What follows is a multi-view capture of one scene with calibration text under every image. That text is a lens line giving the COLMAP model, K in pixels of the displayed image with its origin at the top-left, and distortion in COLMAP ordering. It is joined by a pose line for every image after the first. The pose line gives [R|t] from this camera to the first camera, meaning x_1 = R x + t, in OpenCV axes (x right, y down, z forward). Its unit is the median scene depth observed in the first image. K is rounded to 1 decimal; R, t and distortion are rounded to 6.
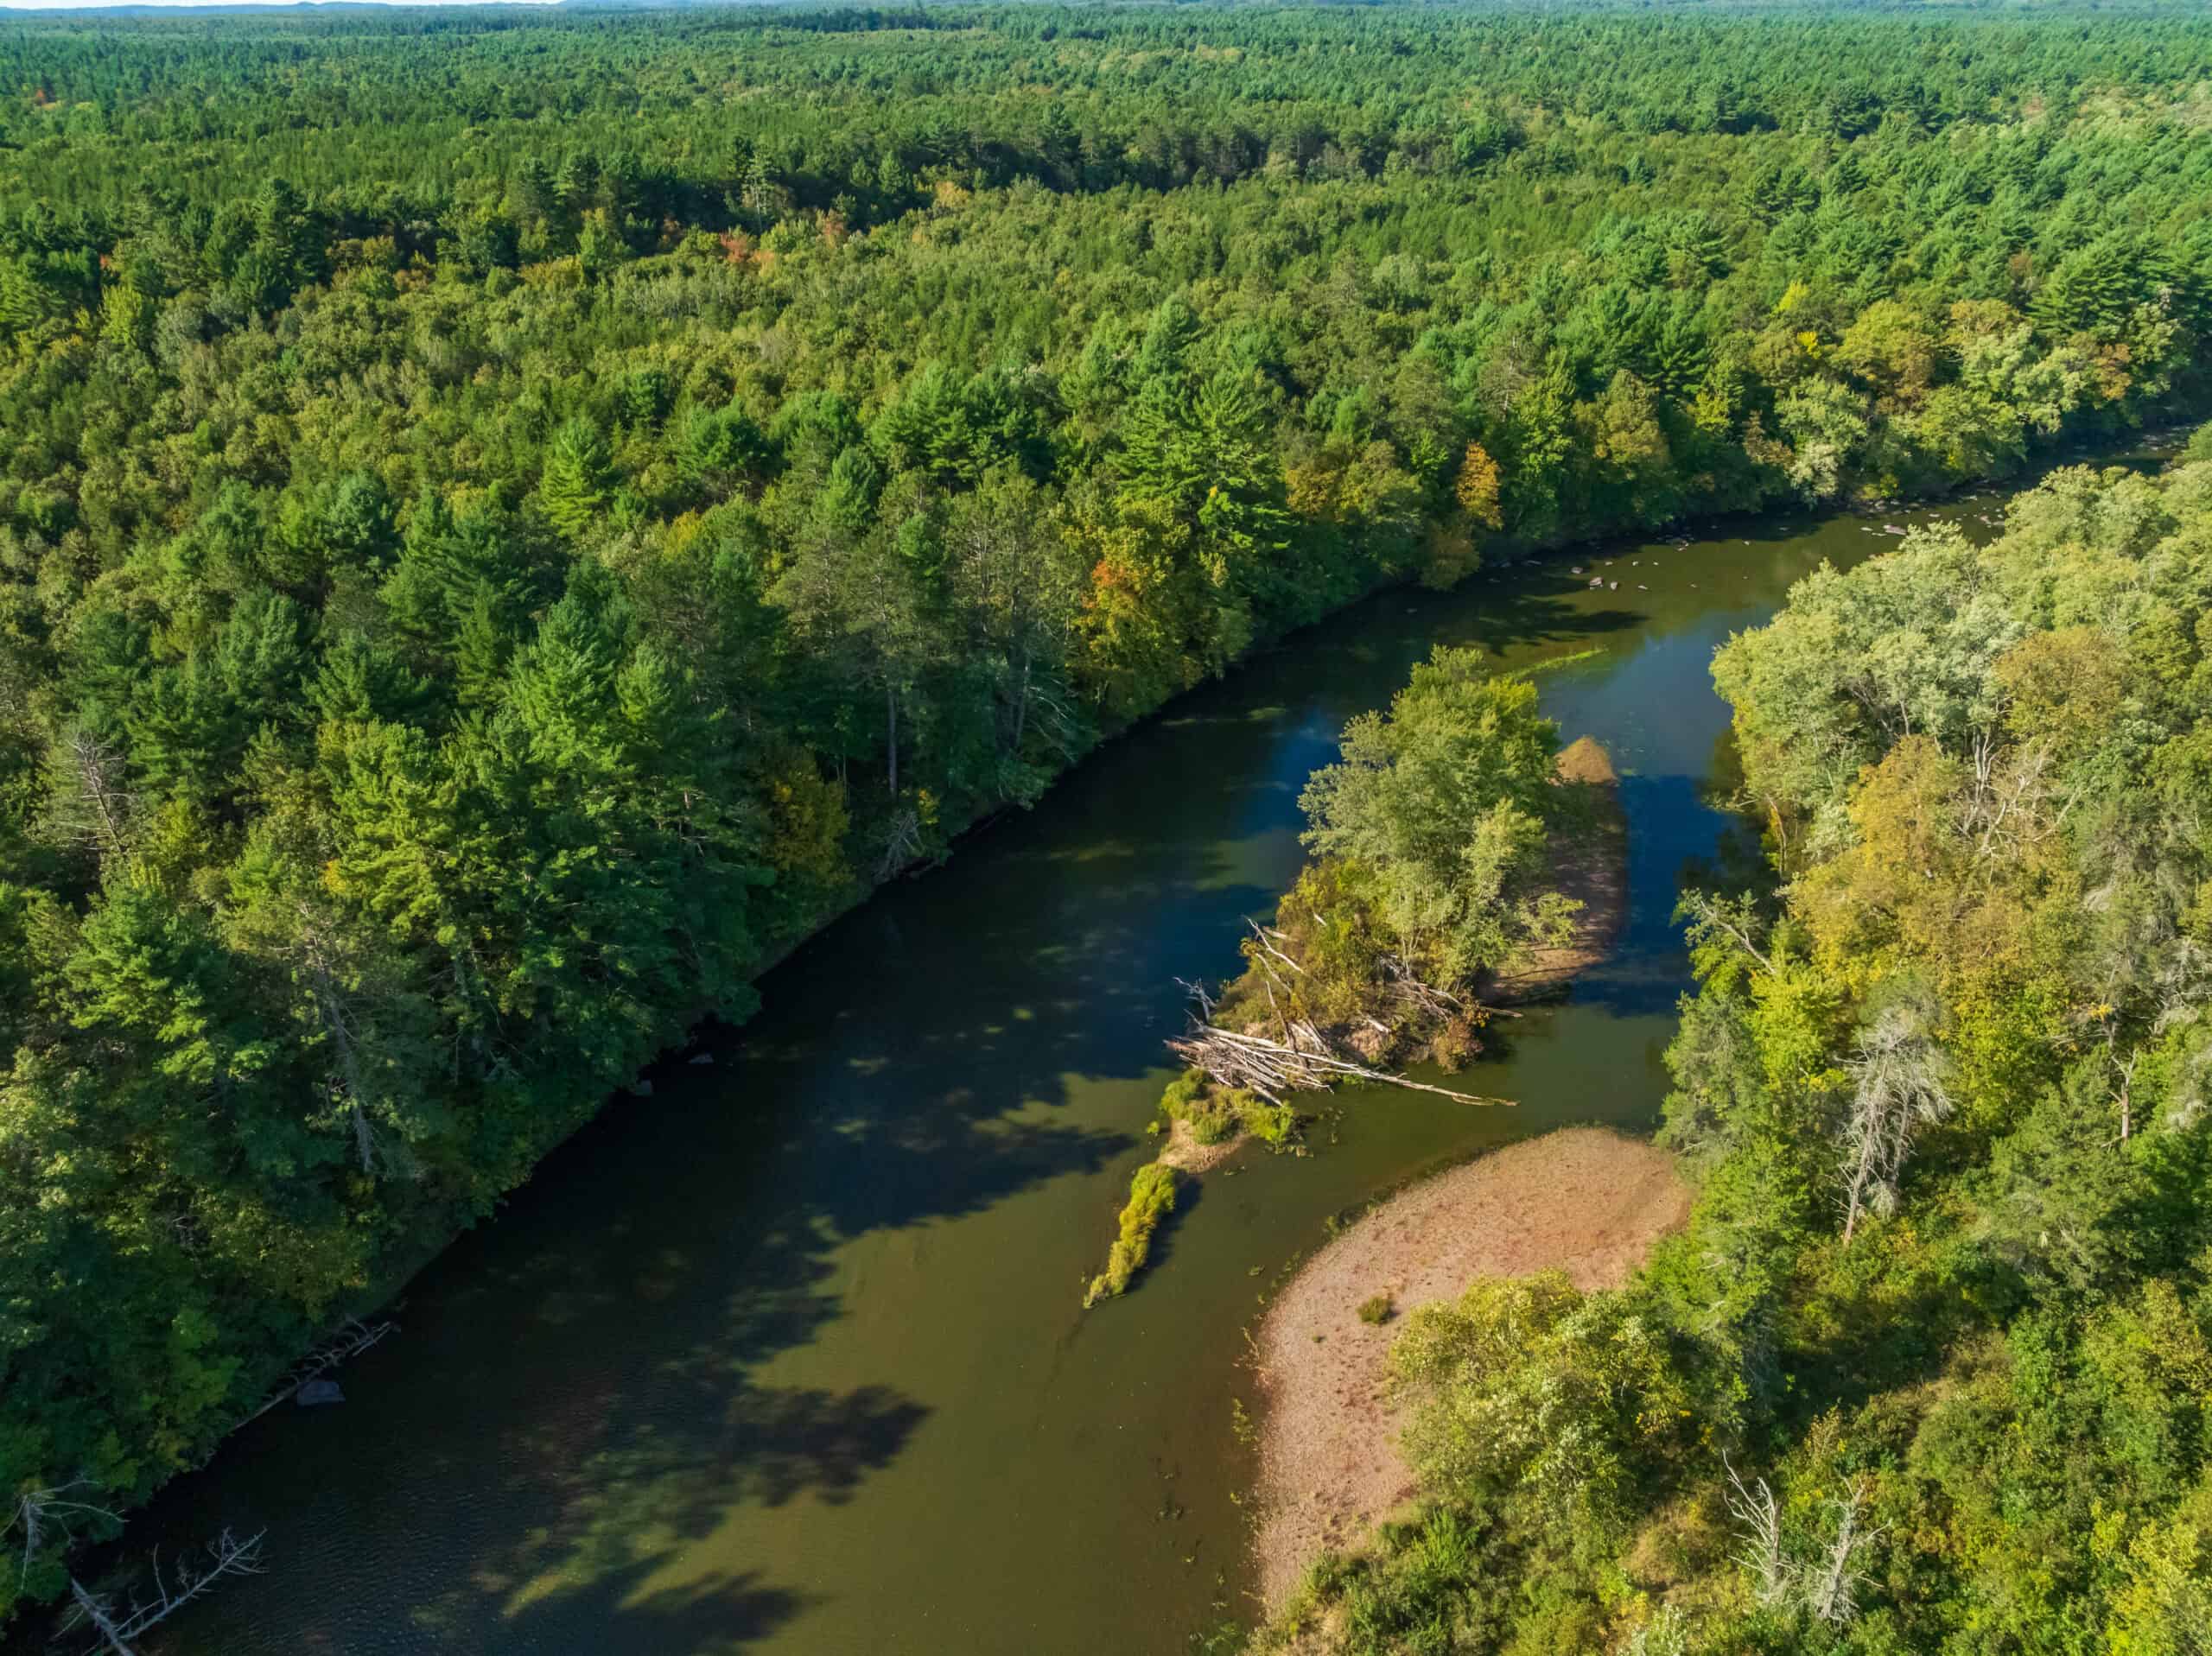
lens RADIAL K [[1572.5, 0, 1106.0], [0, 1572.5, 828.0], [0, 0, 1]] dist [-0.030034, -0.000376]
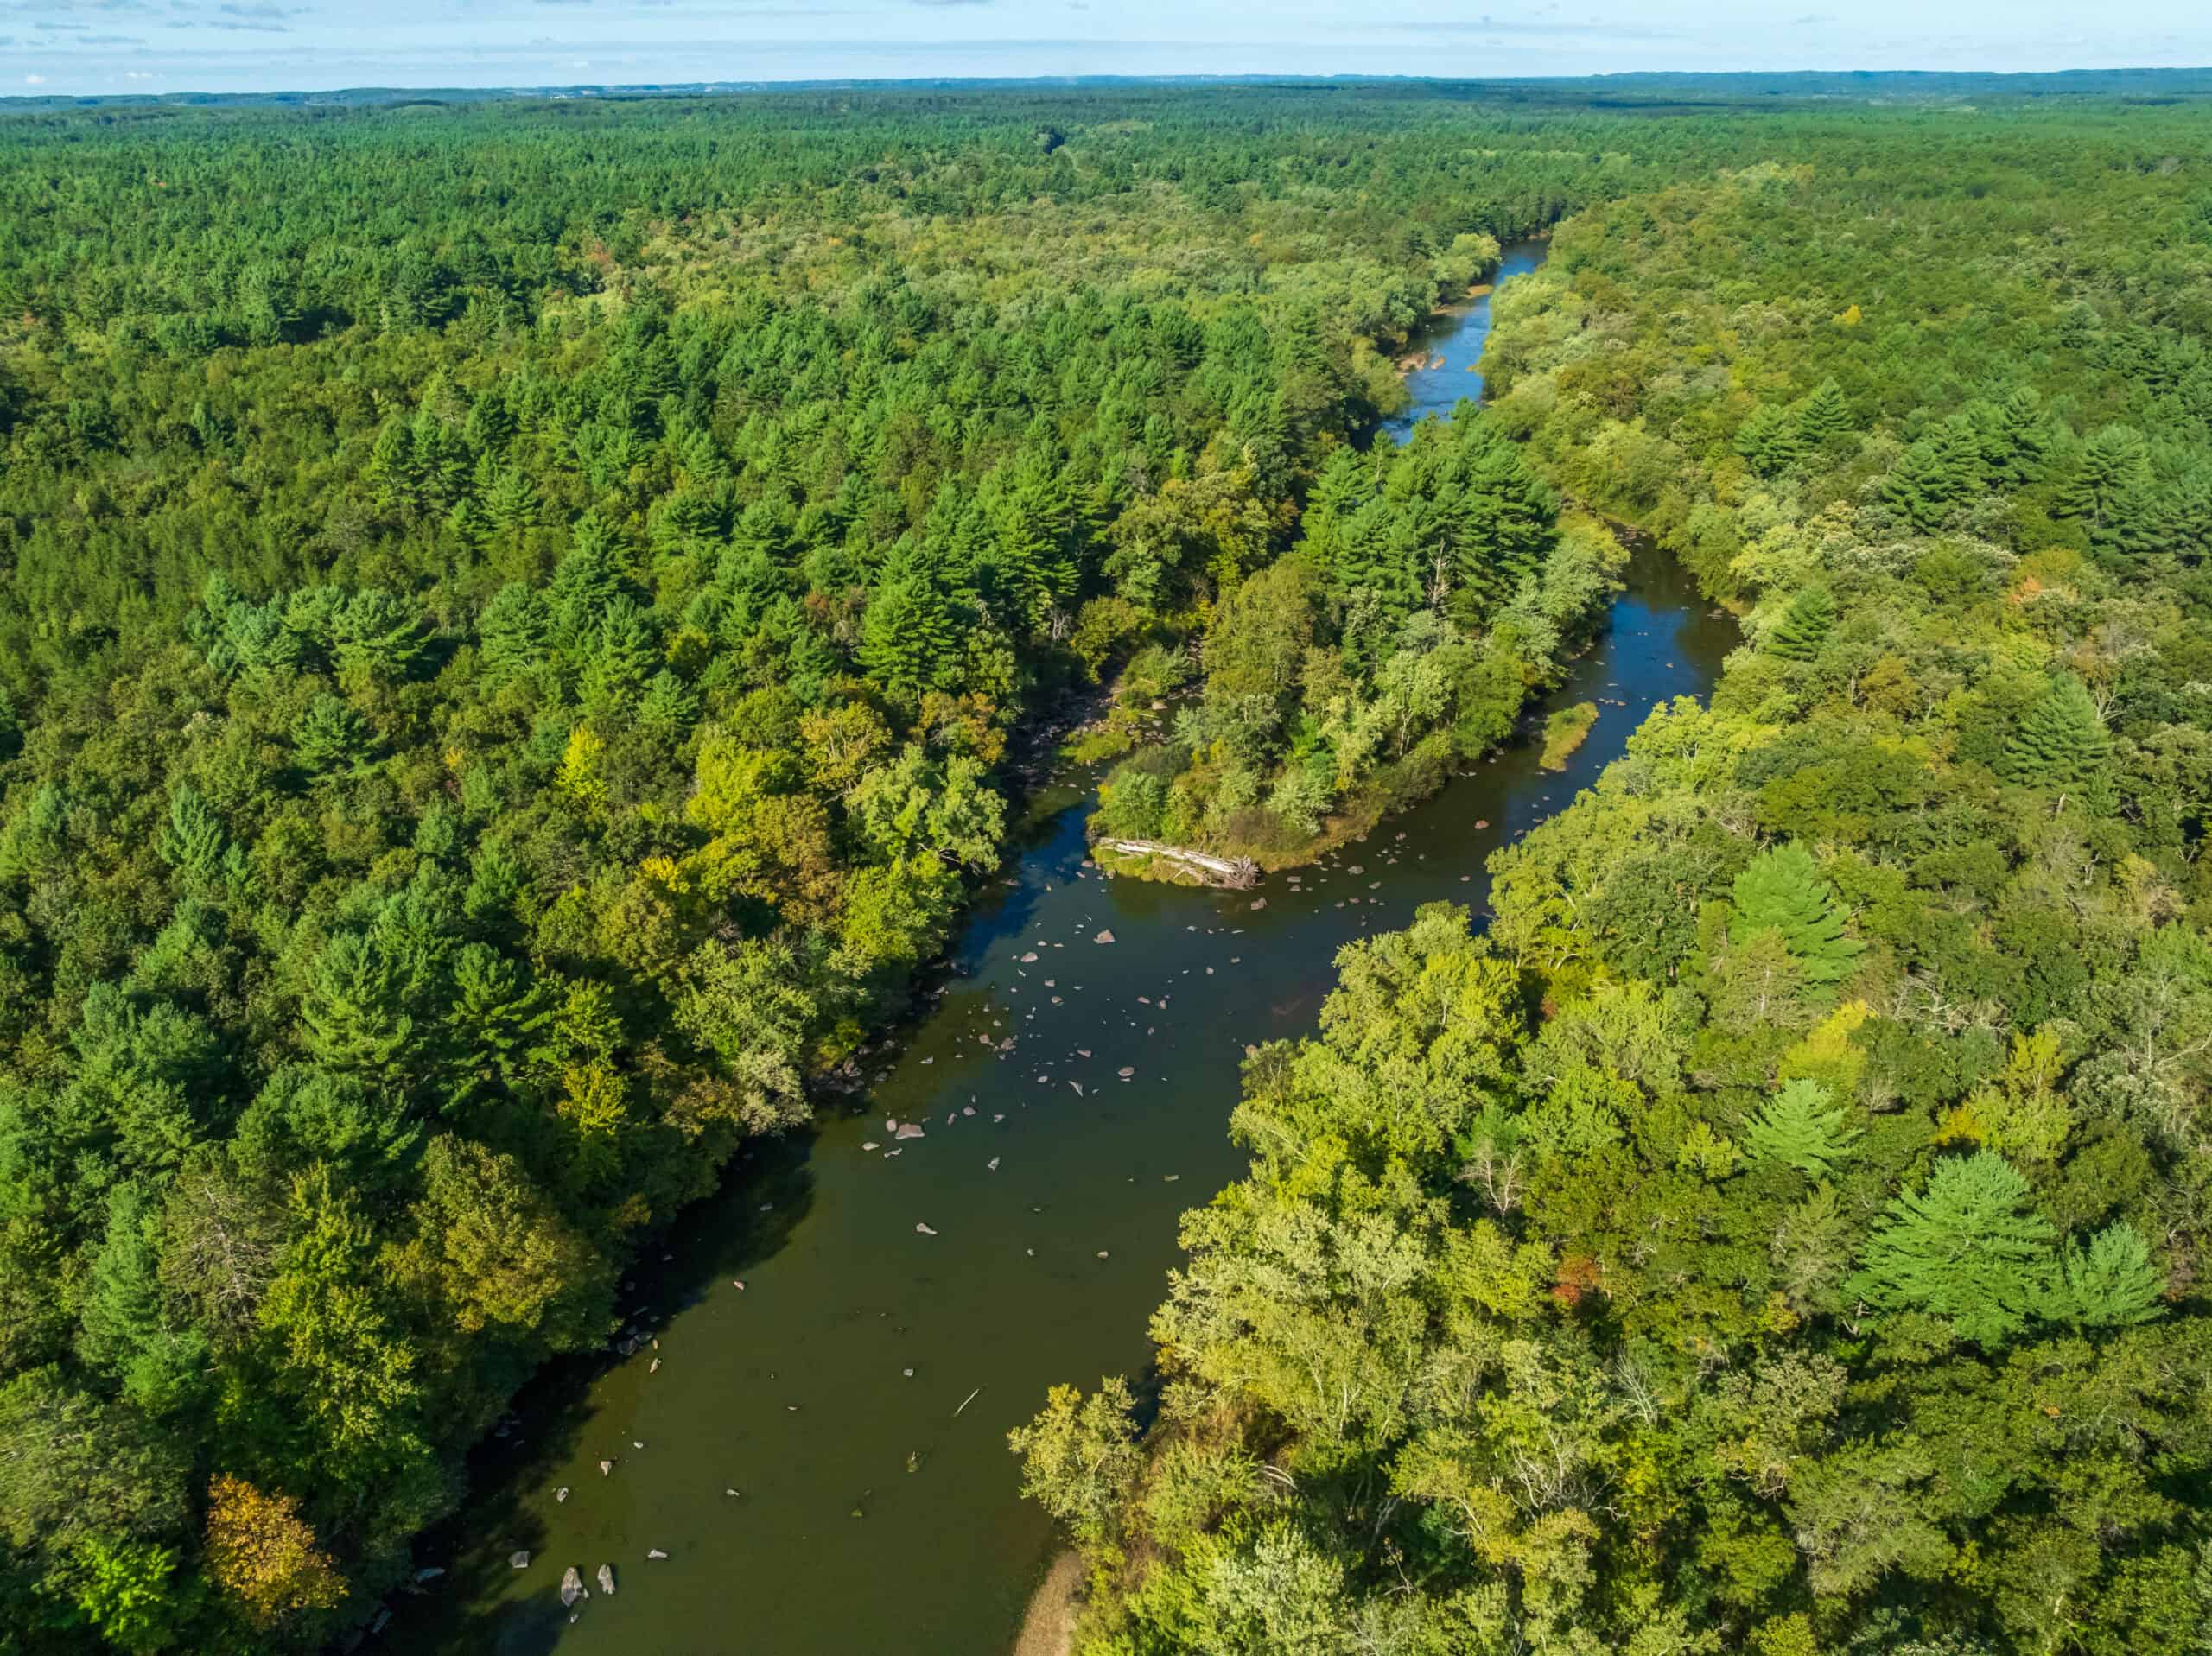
lens RADIAL K [[1572.5, 0, 1106.0], [0, 1572.5, 828.0], [0, 0, 1]] dist [-0.030034, -0.000376]
pose [[0.675656, -0.325838, 0.661301, 0.151618], [0.358563, 0.929020, 0.091403, -0.331472], [-0.644144, 0.175361, 0.744531, 0.398407]]
